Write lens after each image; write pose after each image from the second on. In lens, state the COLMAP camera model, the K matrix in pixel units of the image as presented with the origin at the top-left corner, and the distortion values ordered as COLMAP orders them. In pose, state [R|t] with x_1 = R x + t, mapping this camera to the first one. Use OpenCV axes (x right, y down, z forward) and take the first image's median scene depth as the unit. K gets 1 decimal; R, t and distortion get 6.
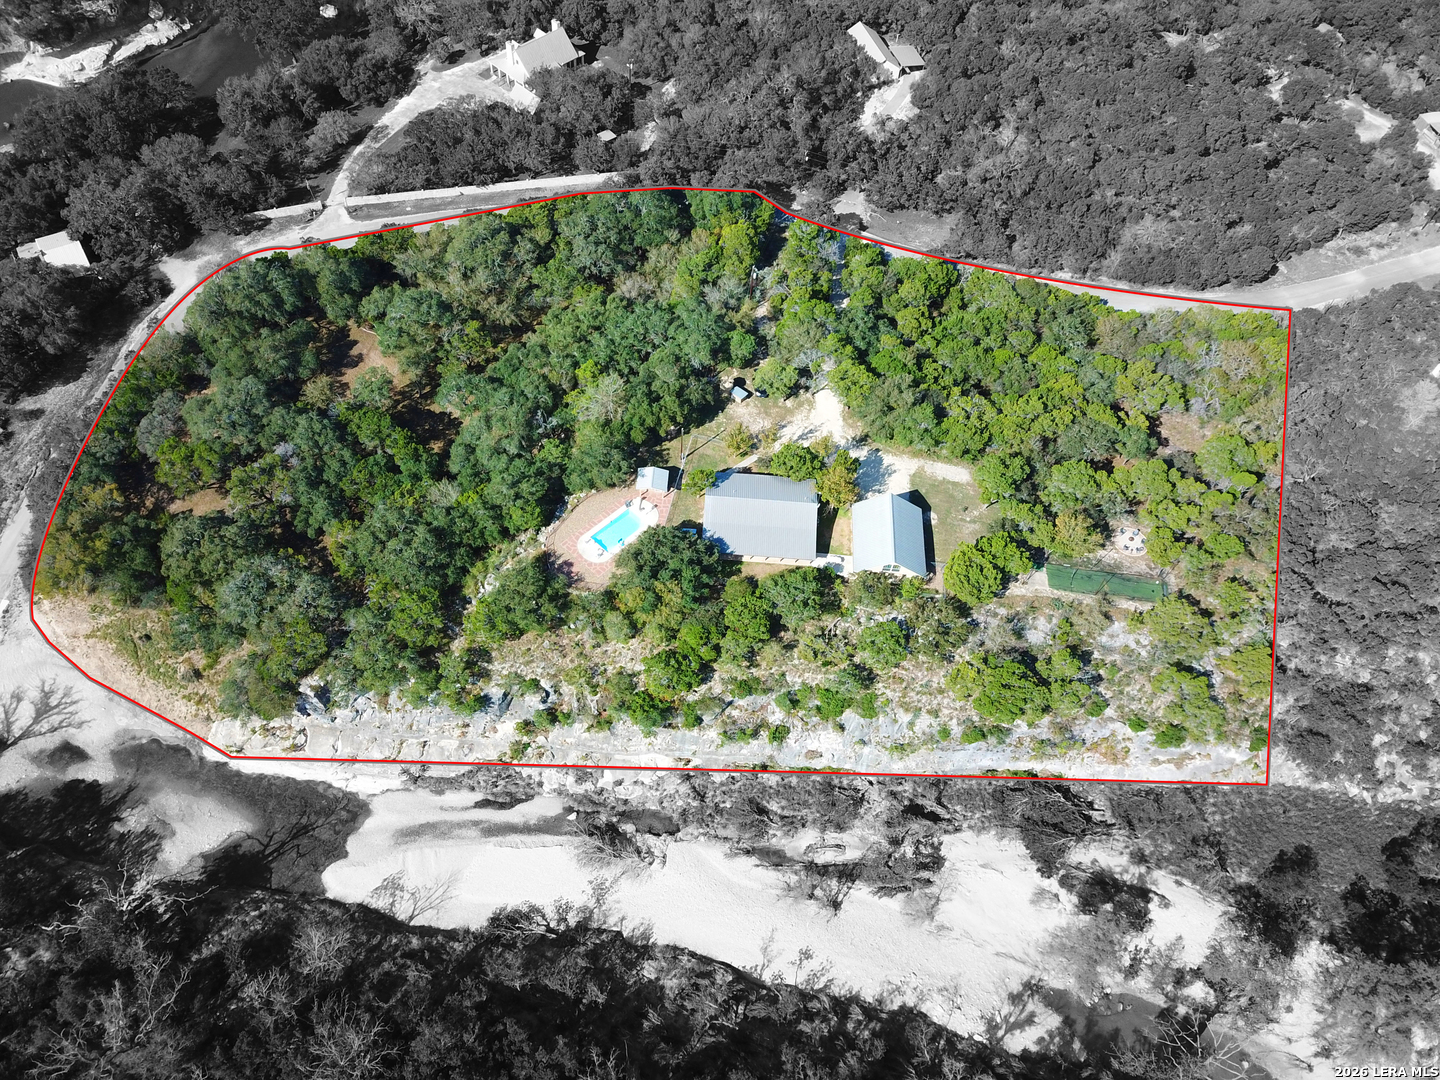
lens RADIAL K [[1094.5, 0, 720.0], [0, 1094.5, 540.0], [0, 0, 1]] dist [0.003427, -0.004455]
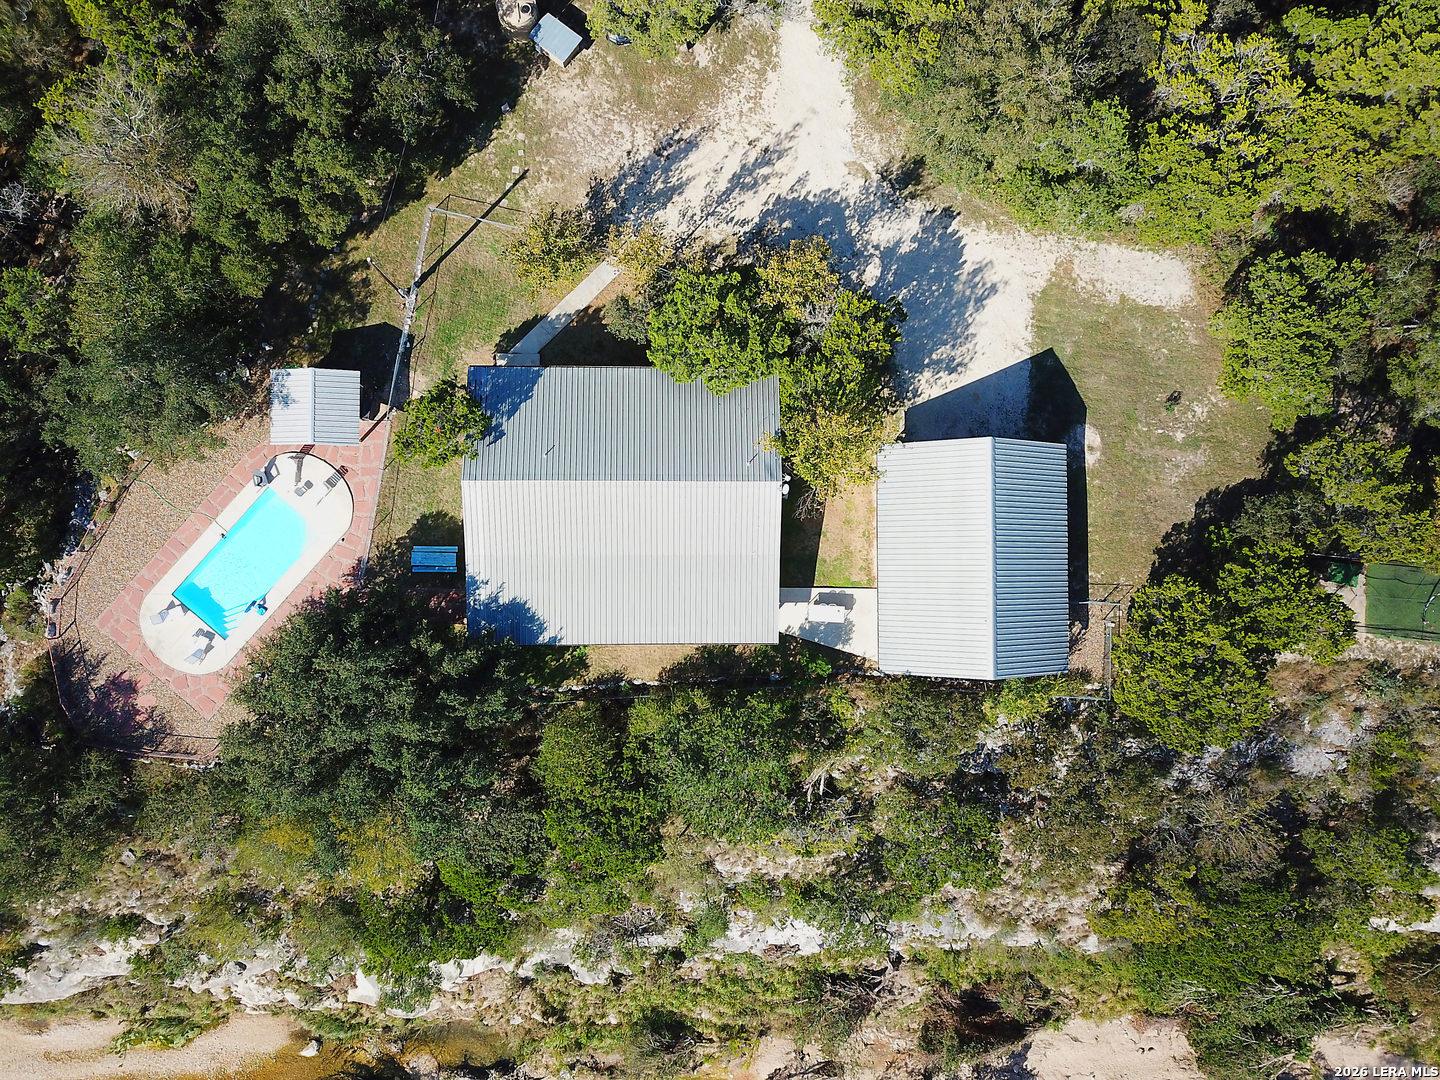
lens RADIAL K [[1094.5, 0, 720.0], [0, 1094.5, 540.0], [0, 0, 1]] dist [0.003427, -0.004455]
pose [[0.998613, -0.052247, -0.006475, 0.071260], [0.046787, 0.824336, 0.564164, -0.221079], [-0.024138, -0.563685, 0.825637, 0.704740]]
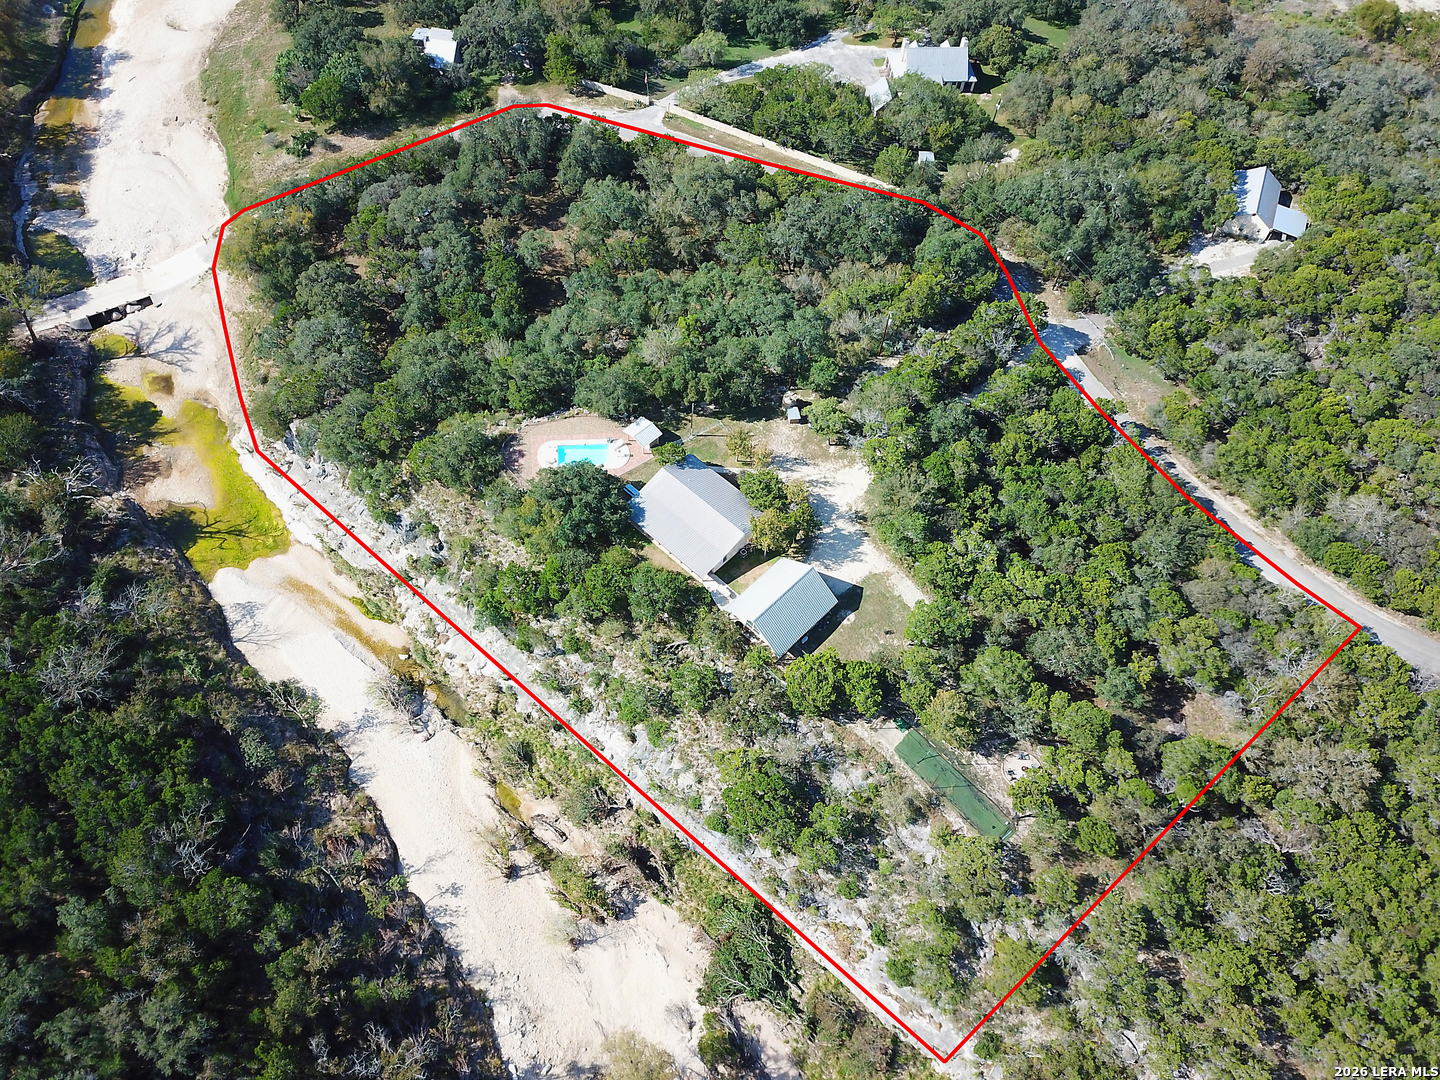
lens RADIAL K [[1094.5, 0, 720.0], [0, 1094.5, 540.0], [0, 0, 1]] dist [0.003427, -0.004455]
pose [[0.764415, 0.528387, -0.369428, 0.433749], [-0.536130, 0.839219, 0.090972, -0.105355], [0.358100, 0.128521, 0.924796, 0.107781]]
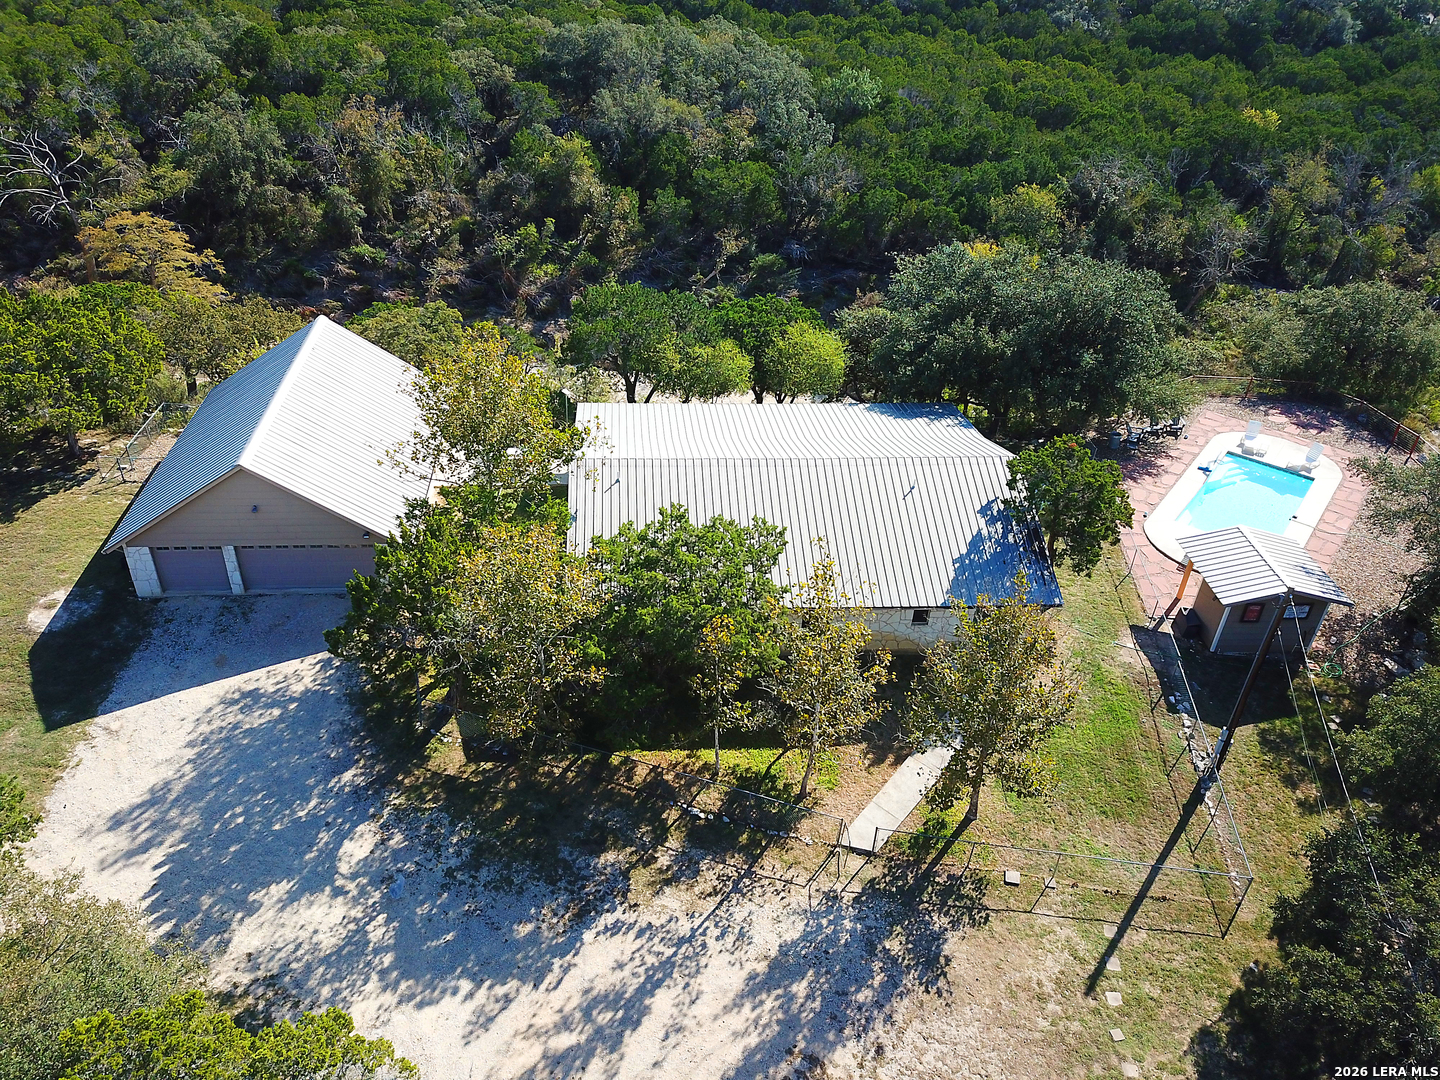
lens RADIAL K [[1095.4, 0, 704.4], [0, 1095.4, 539.9], [0, 0, 1]] dist [-0.002266, -0.004302]
pose [[-0.988405, -0.012066, -0.151360, 0.097512], [-0.151573, 0.019303, 0.988258, -0.282367], [-0.009002, 0.999741, -0.020908, 1.034071]]
